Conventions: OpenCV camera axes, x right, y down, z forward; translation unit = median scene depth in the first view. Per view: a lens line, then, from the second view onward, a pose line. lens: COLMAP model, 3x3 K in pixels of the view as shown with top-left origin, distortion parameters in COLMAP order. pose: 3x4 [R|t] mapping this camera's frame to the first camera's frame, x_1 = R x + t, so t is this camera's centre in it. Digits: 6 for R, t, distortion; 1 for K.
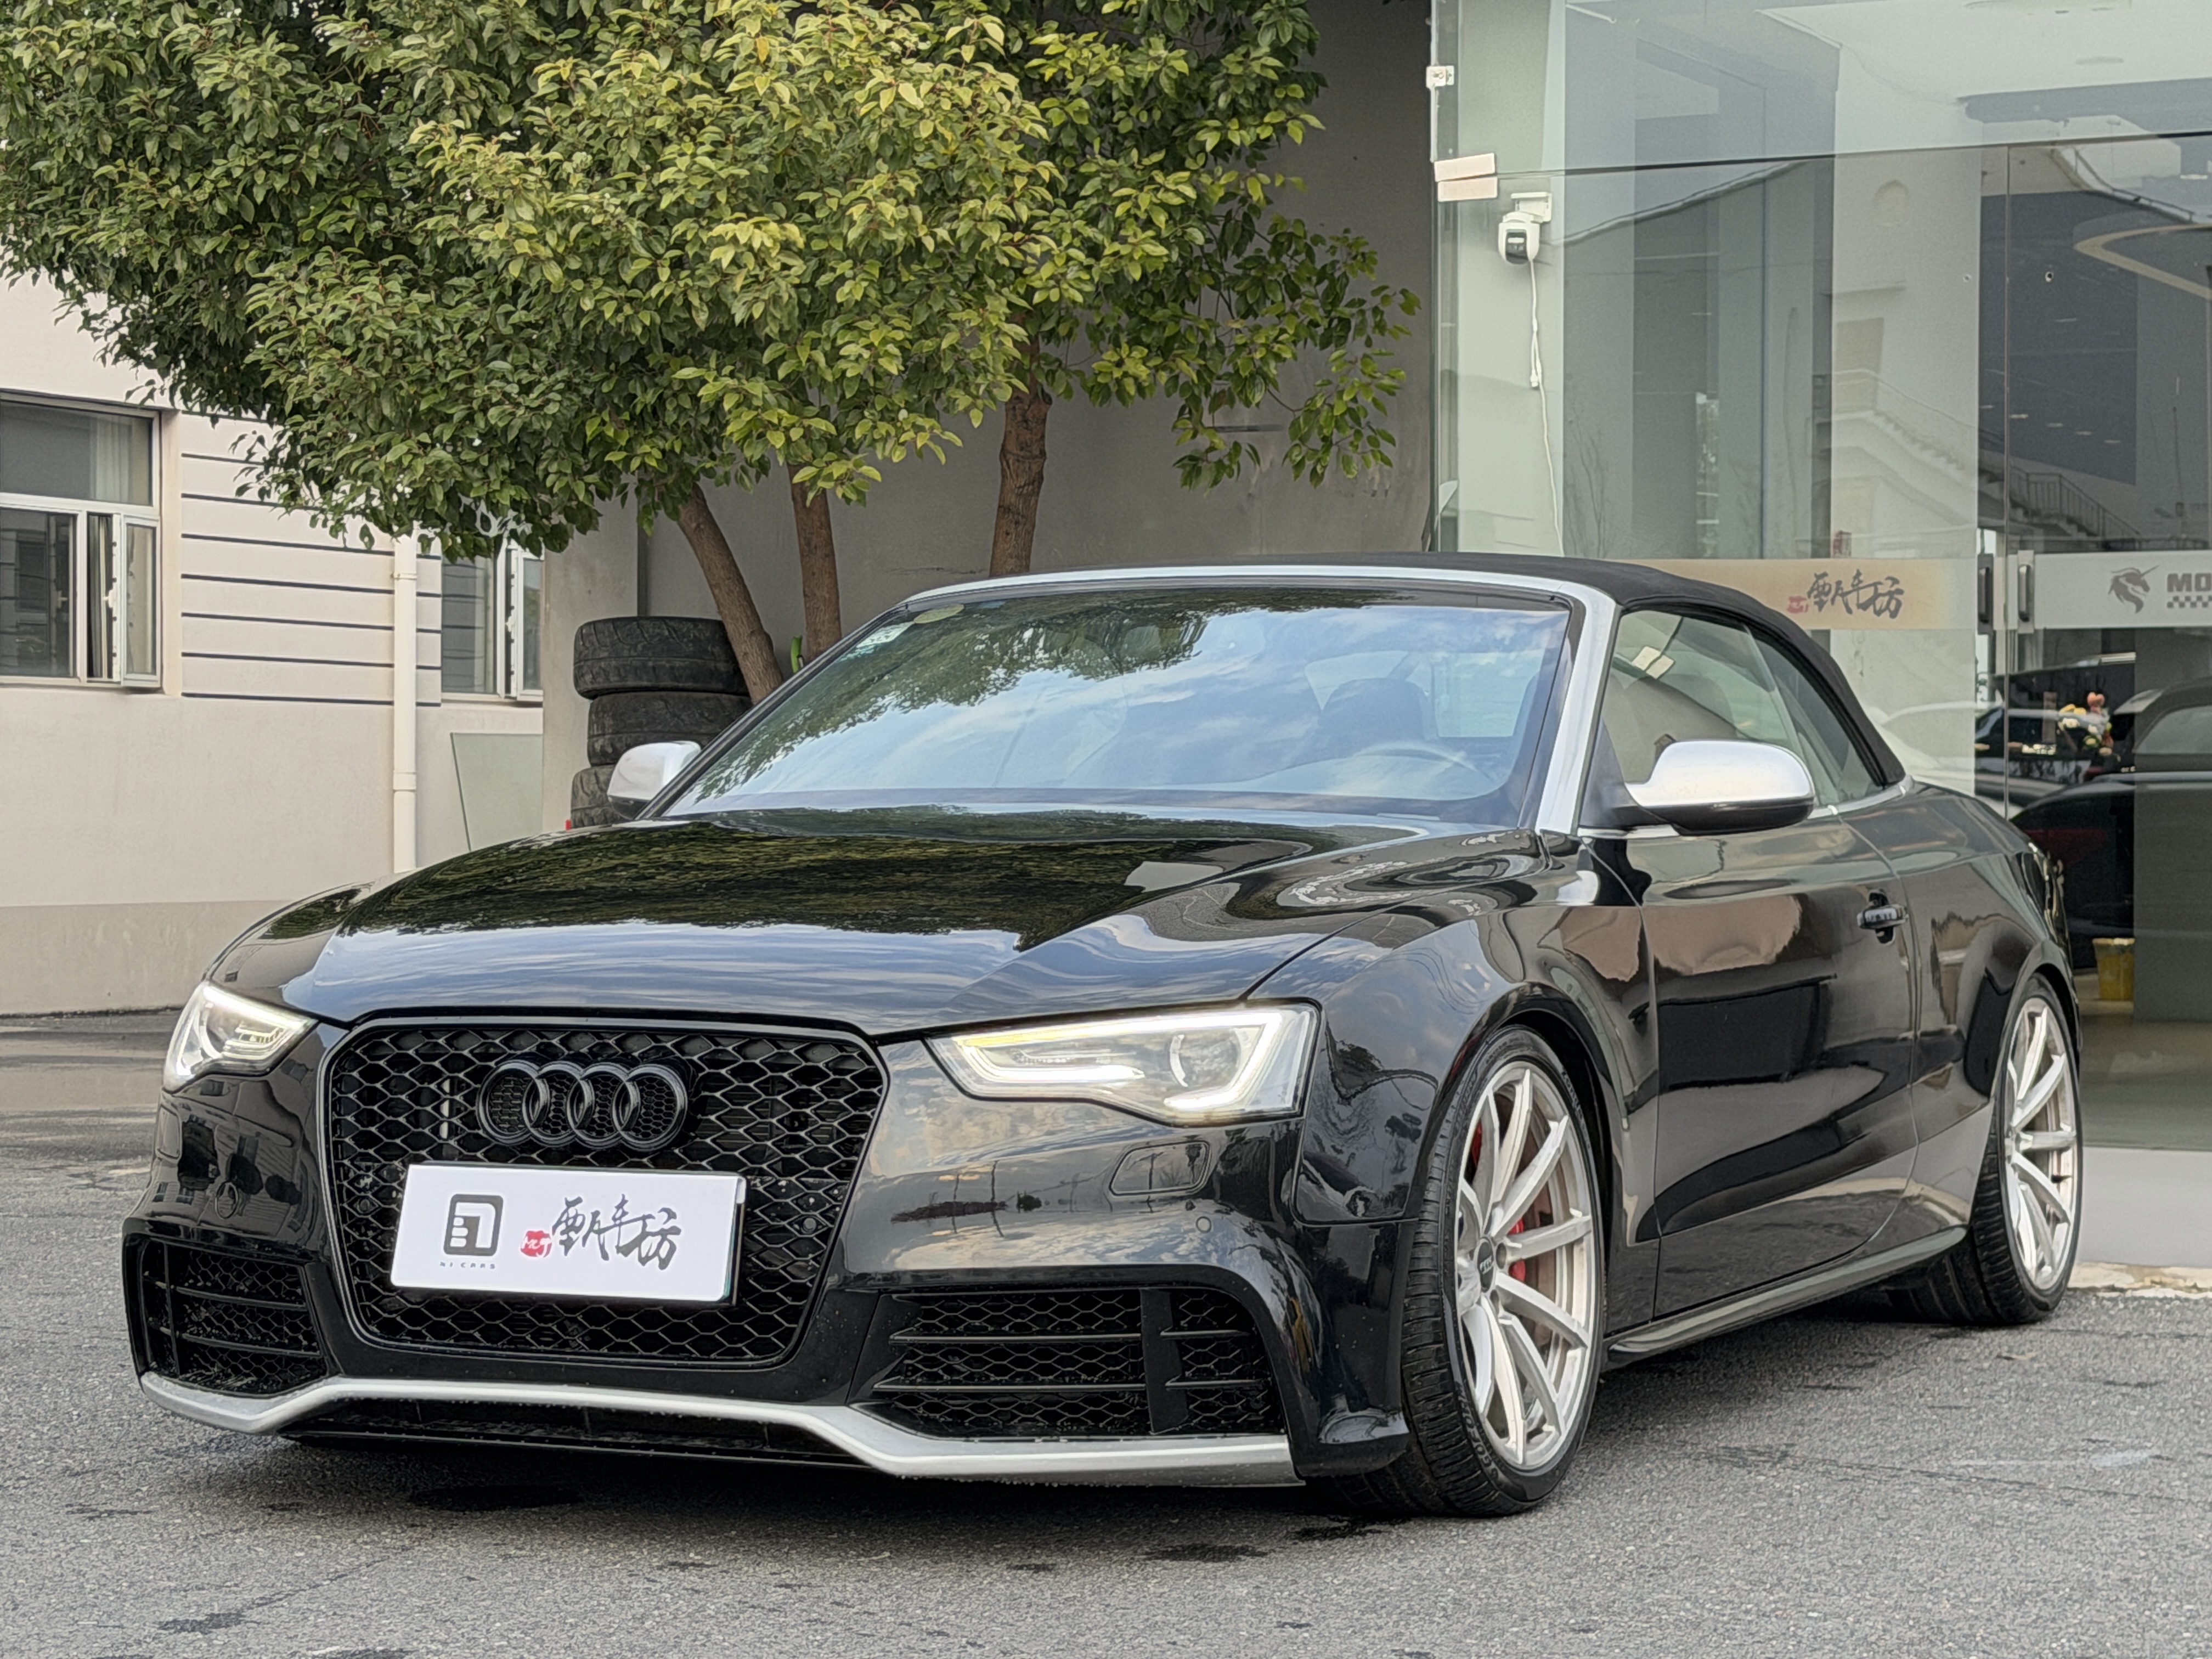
lens RADIAL K [[5241.5, 0, 1106.0], [0, 5241.5, 829.5], [0, 0, 1]] dist [-0.011449, -0.977053]
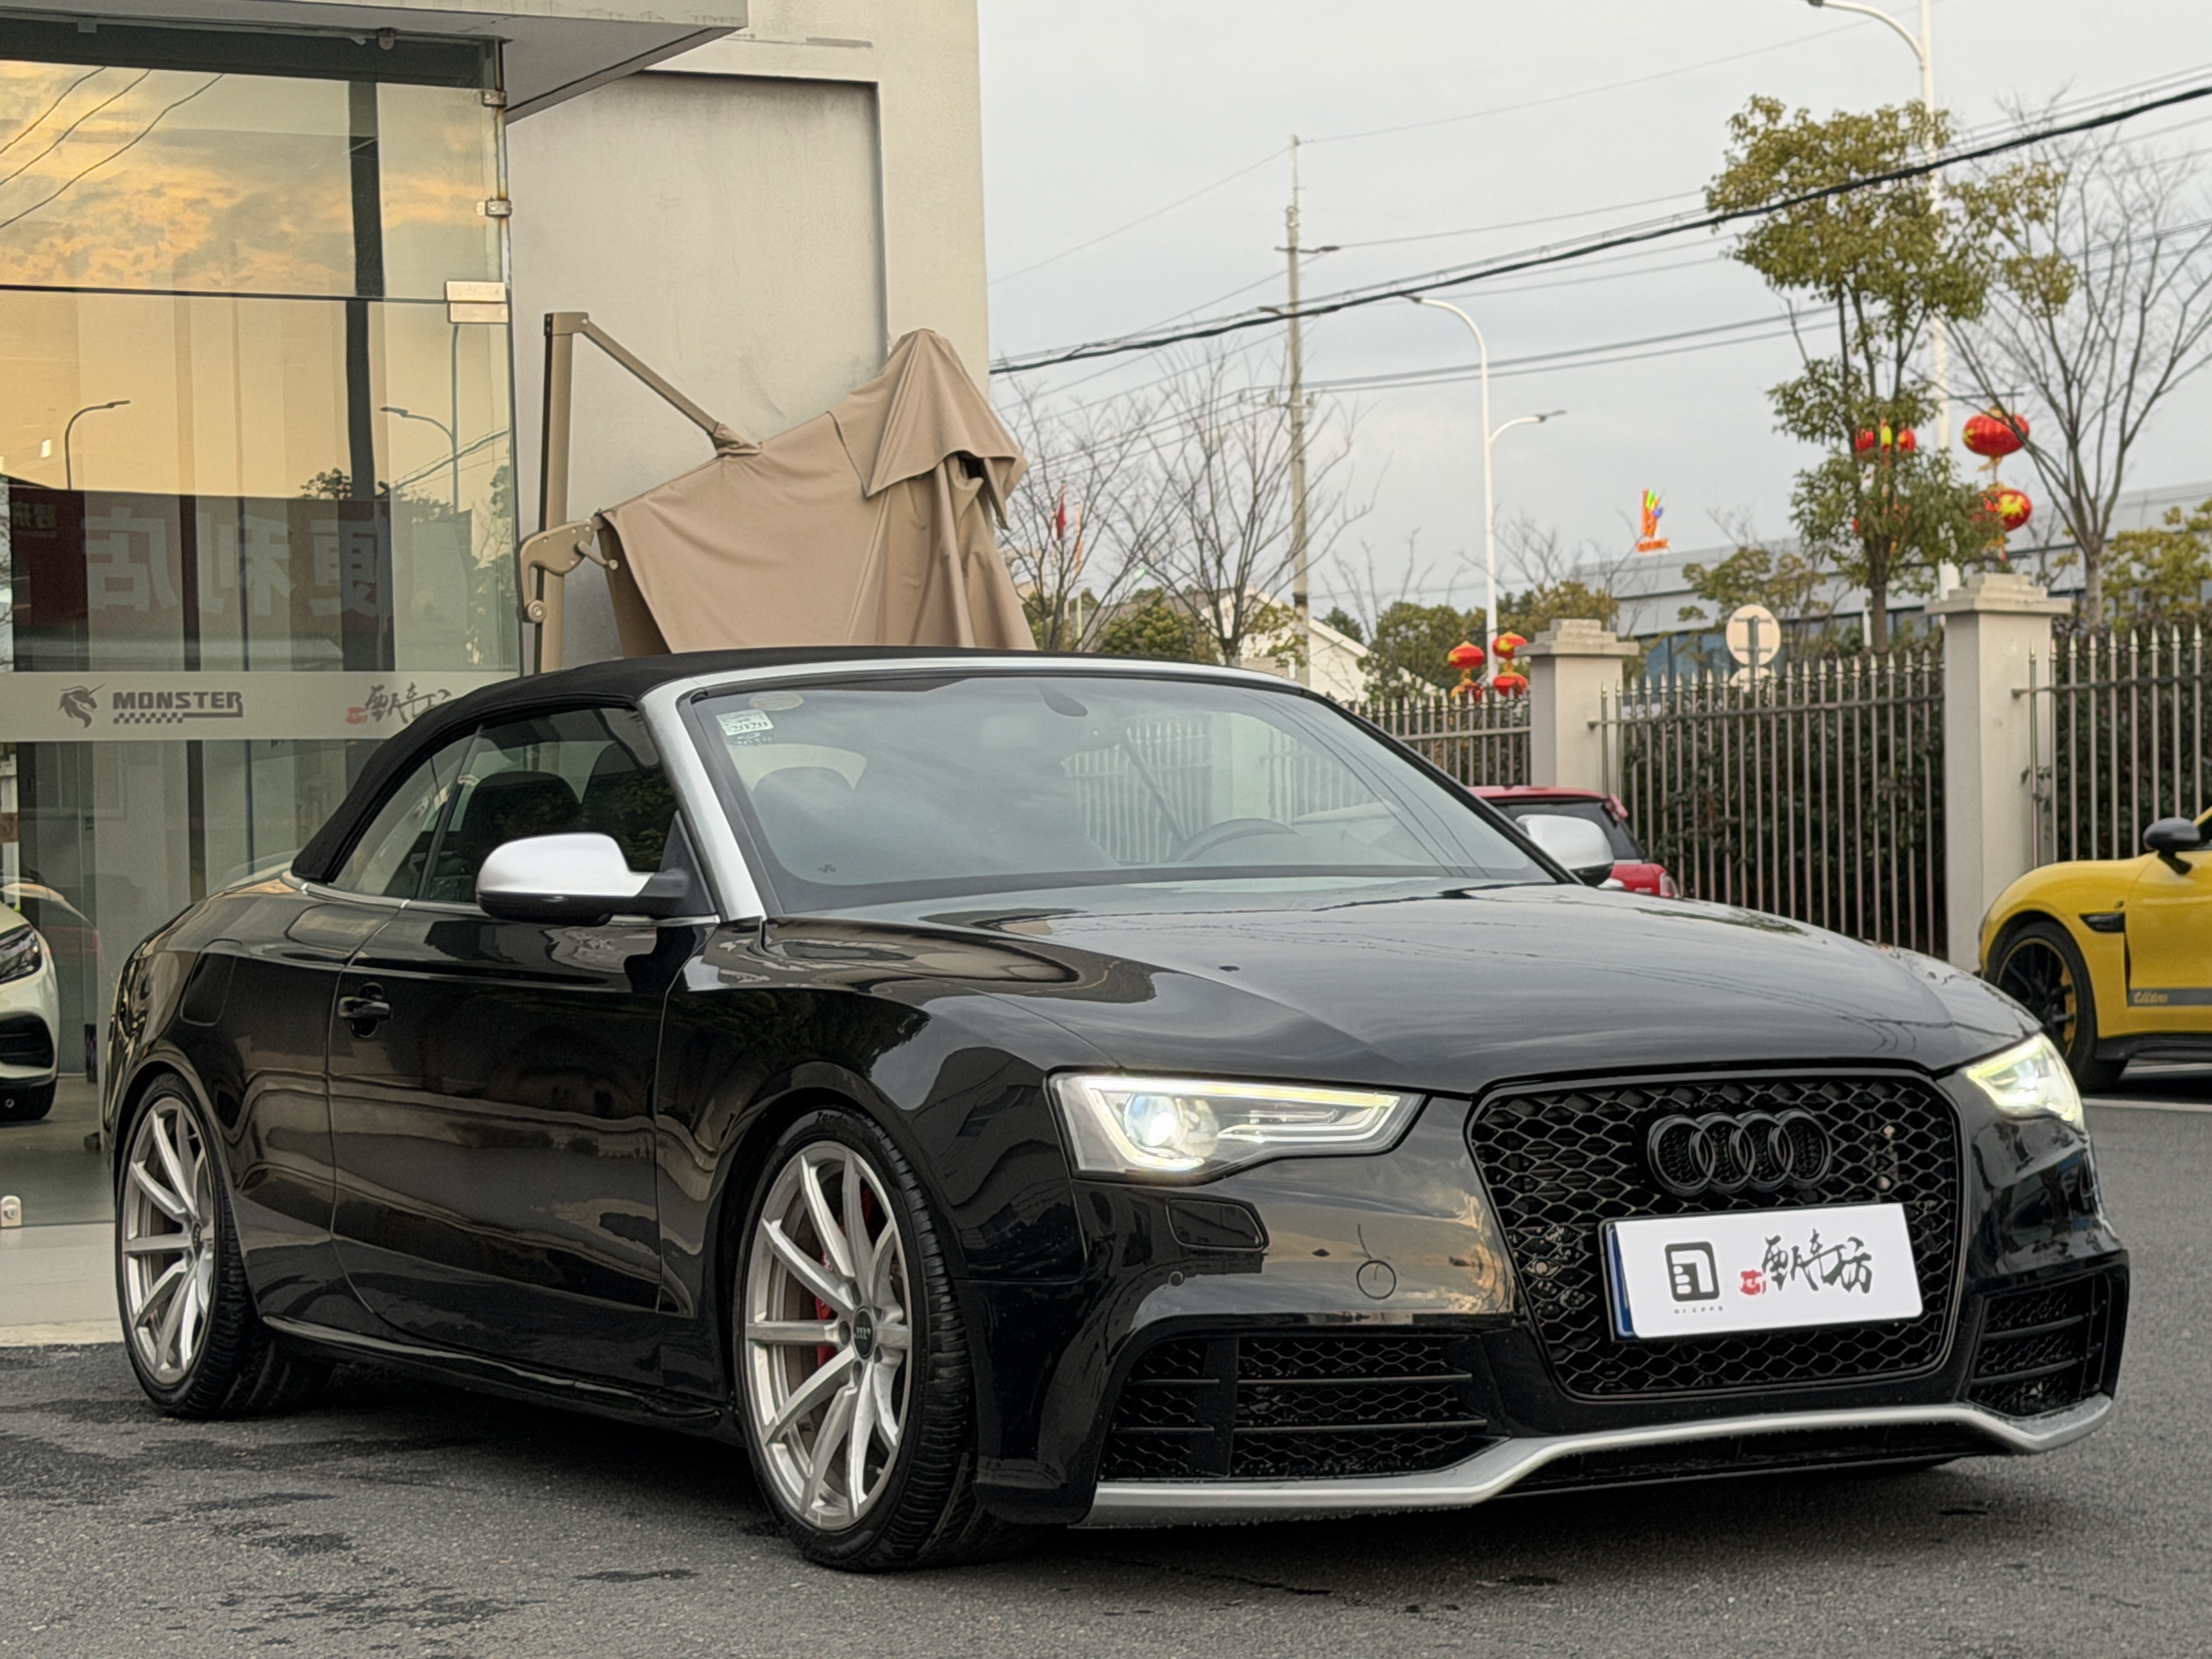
lens RADIAL K [[4967.2, 0, 1106.0], [0, 4967.2, 829.5], [0, 0, 1]] dist [0.195134, -0.572411]
pose [[0.600268, -0.009411, 0.799744, -1.004784], [0.031779, 0.999422, -0.012092, -0.005488], [-0.799167, 0.032673, 0.600220, 0.489672]]
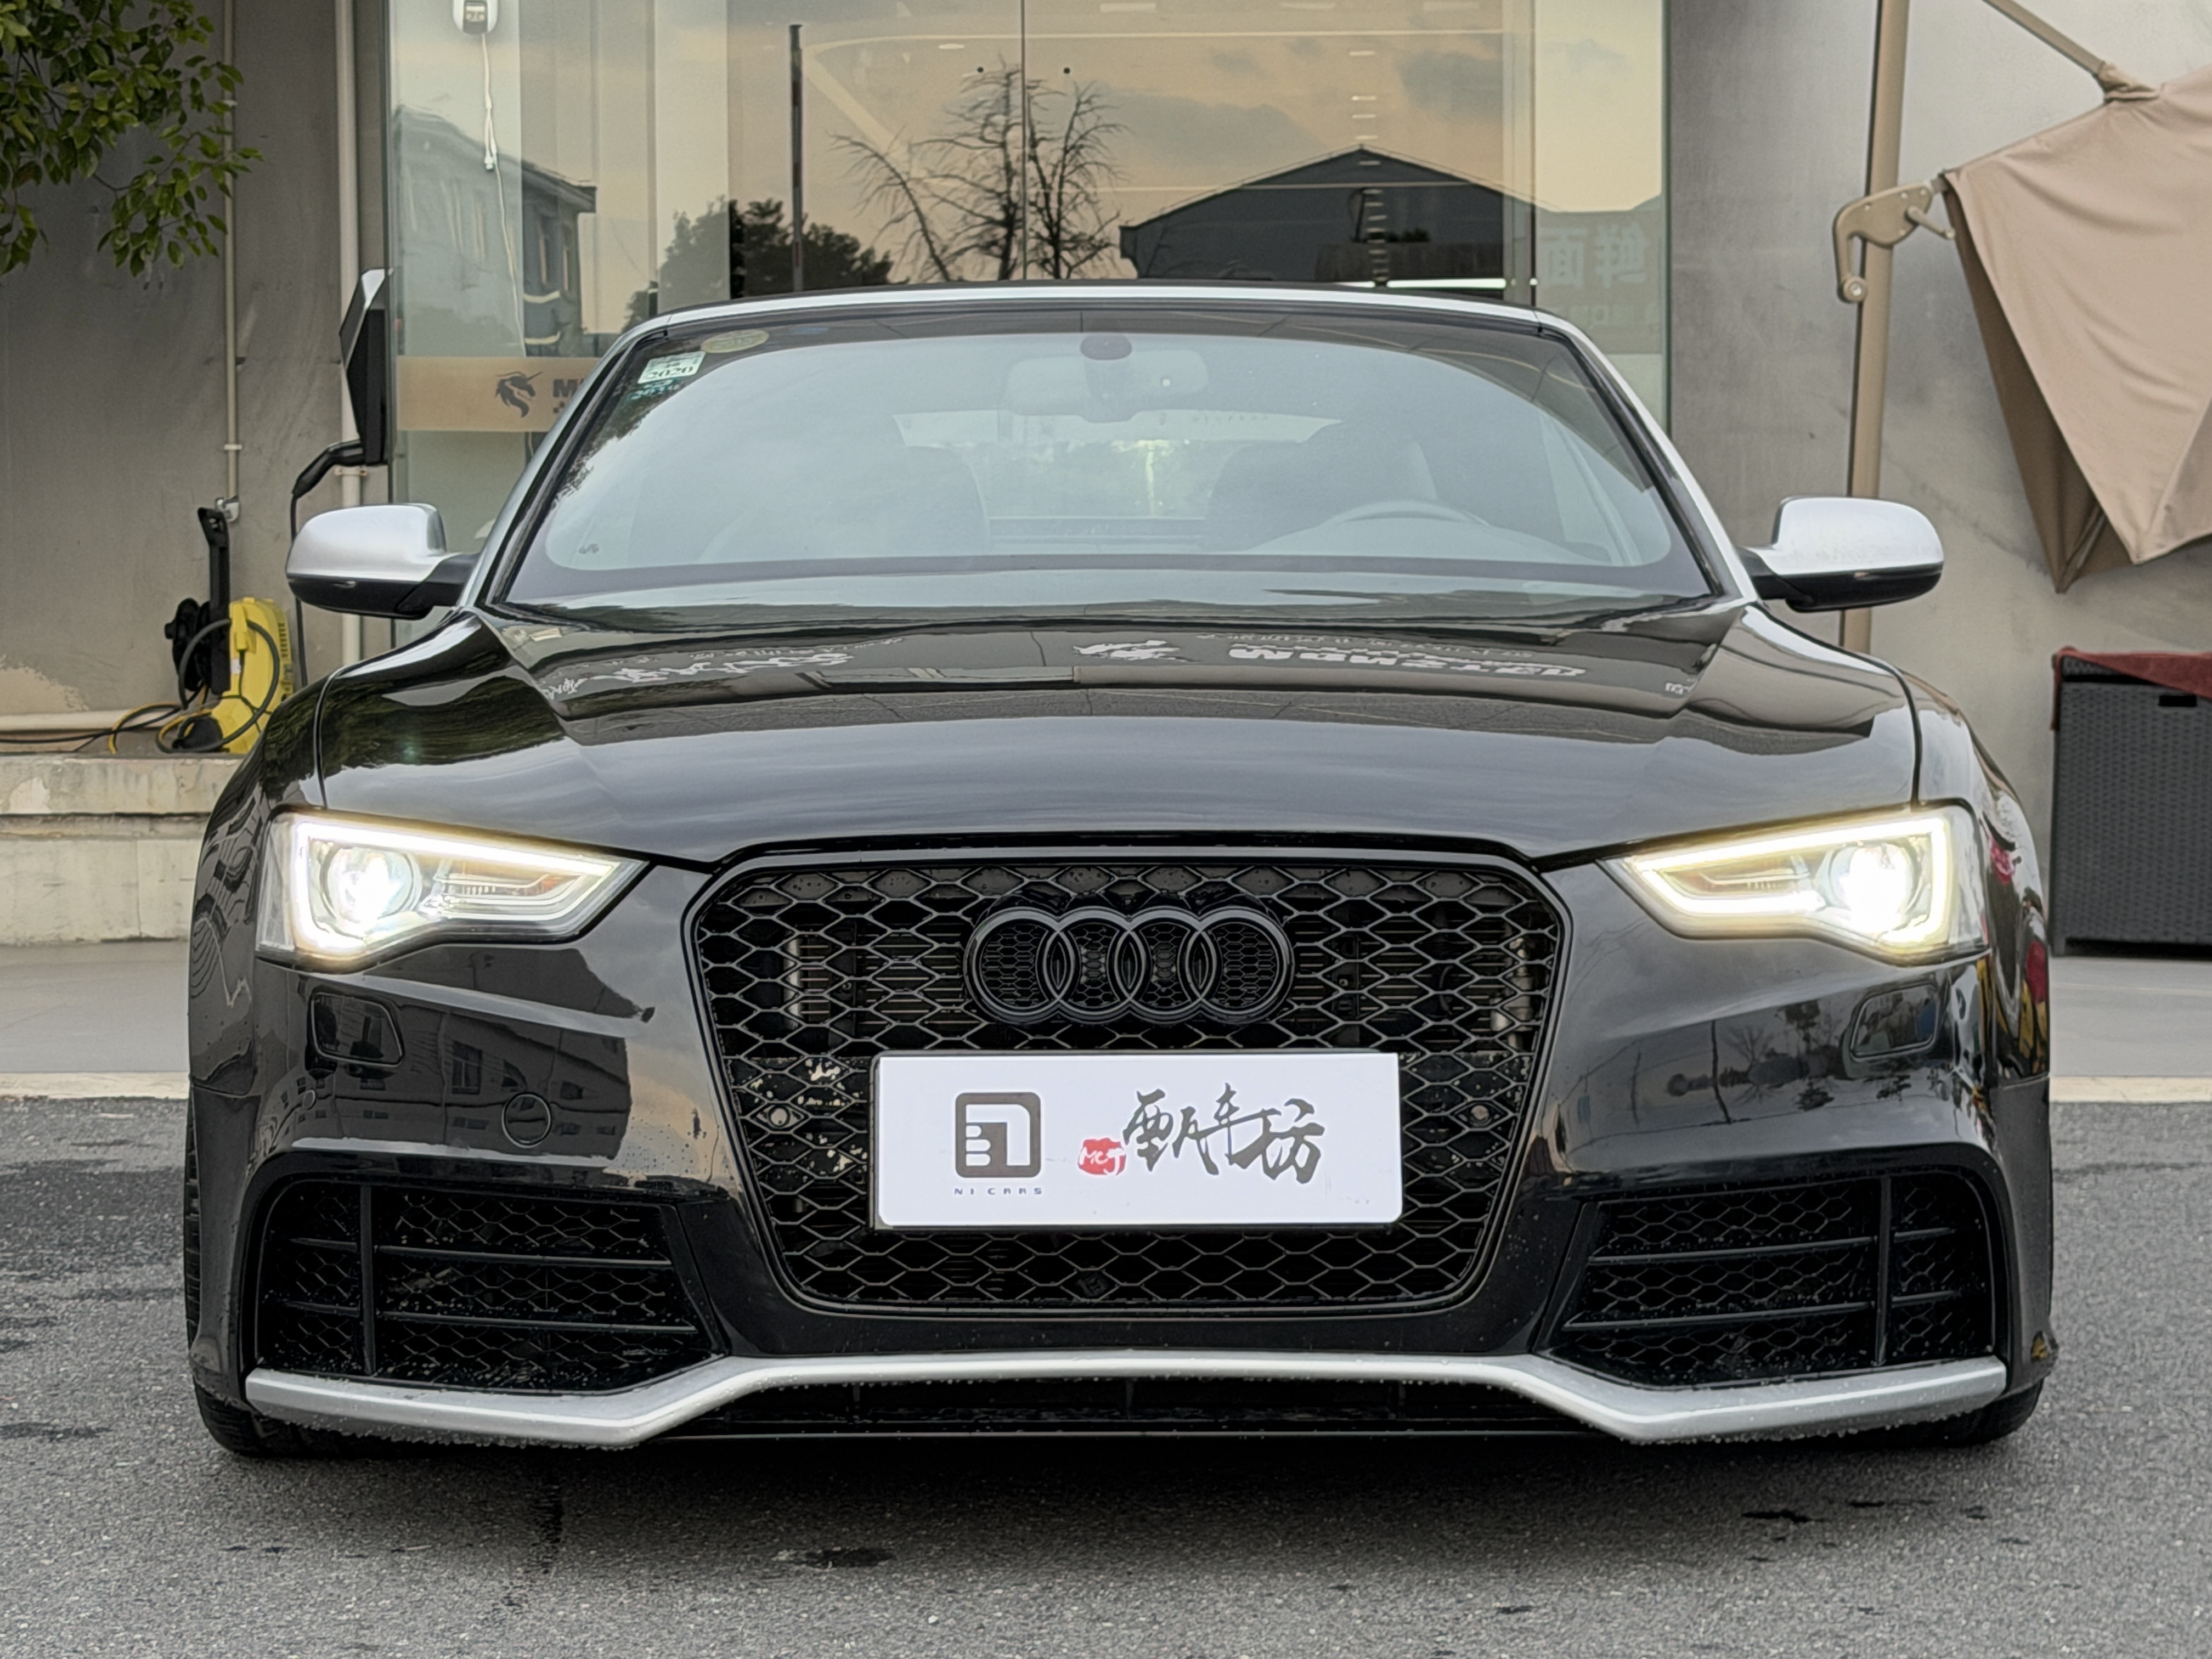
lens RADIAL K [[4967.2, 0, 1106.0], [0, 4967.2, 829.5], [0, 0, 1]] dist [0.195134, -0.572411]
pose [[0.911990, -0.020721, 0.409688, -0.390005], [0.010043, 0.999552, 0.028198, 0.014270], [-0.410089, -0.021602, 0.911790, 0.371789]]
